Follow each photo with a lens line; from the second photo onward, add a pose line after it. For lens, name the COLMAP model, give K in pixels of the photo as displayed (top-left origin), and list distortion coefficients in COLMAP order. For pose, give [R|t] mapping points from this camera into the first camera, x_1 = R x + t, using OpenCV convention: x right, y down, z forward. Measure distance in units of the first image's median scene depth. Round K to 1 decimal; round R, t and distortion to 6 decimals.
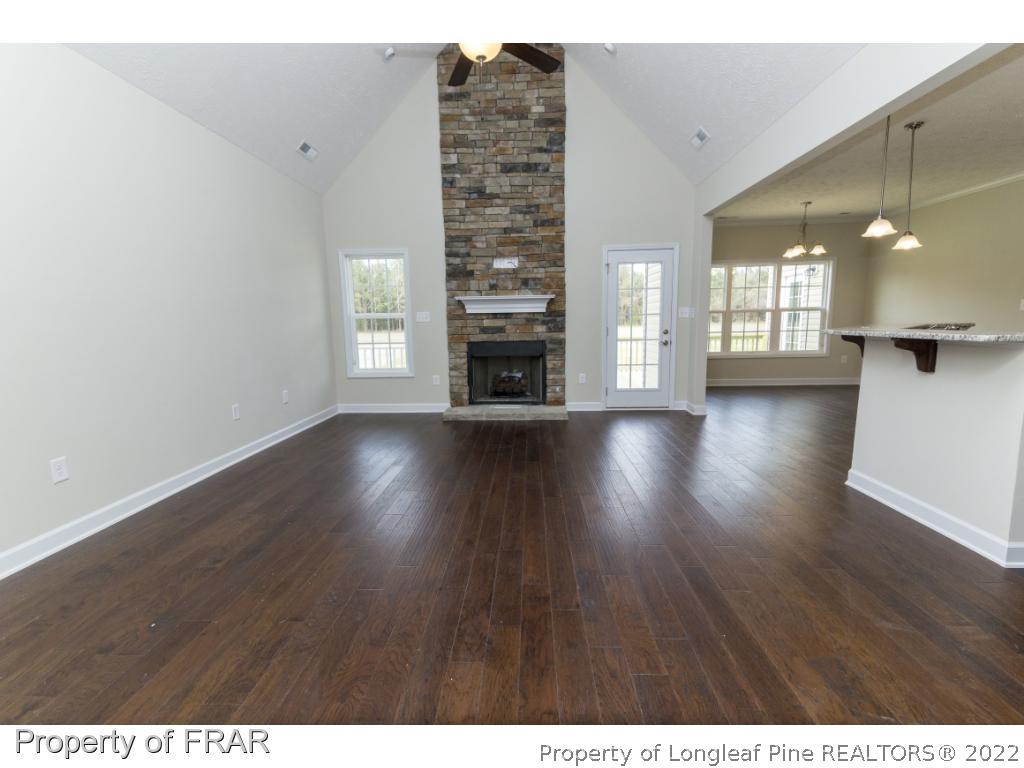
lens RADIAL K [[456.8, 0, 513.4], [0, 456.8, 378.3], [0, 0, 1]] dist [0.024157, -0.002827]
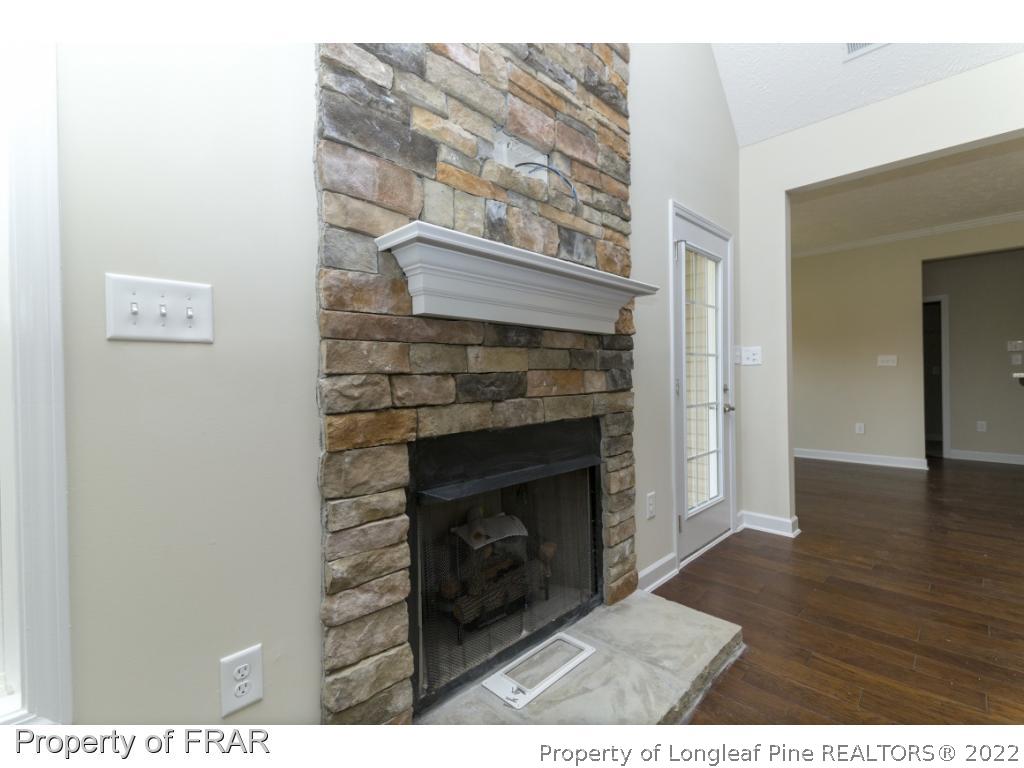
lens RADIAL K [[456.8, 0, 515.1], [0, 456.8, 377.5], [0, 0, 1]] dist [0.024157, -0.002827]
pose [[0.676867, 0.008022, 0.736062, -0.237700], [0.091588, 0.991253, -0.095025, -0.086130], [-0.730385, 0.131734, 0.670211, 0.824808]]
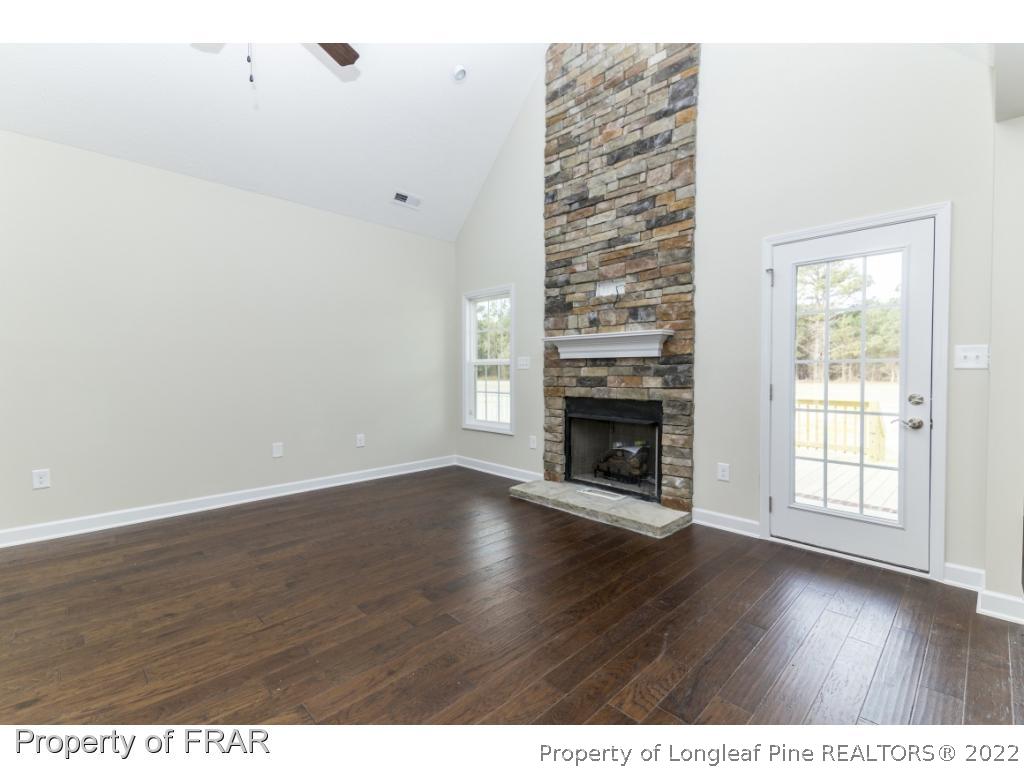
lens RADIAL K [[456.8, 0, 512.1], [0, 456.8, 378.3], [0, 0, 1]] dist [0.024157, -0.002827]
pose [[0.725576, 0.027883, -0.687577, 0.361901], [-0.099338, 0.992957, -0.064562, -0.053519], [0.680934, 0.115147, 0.723235, 0.403806]]
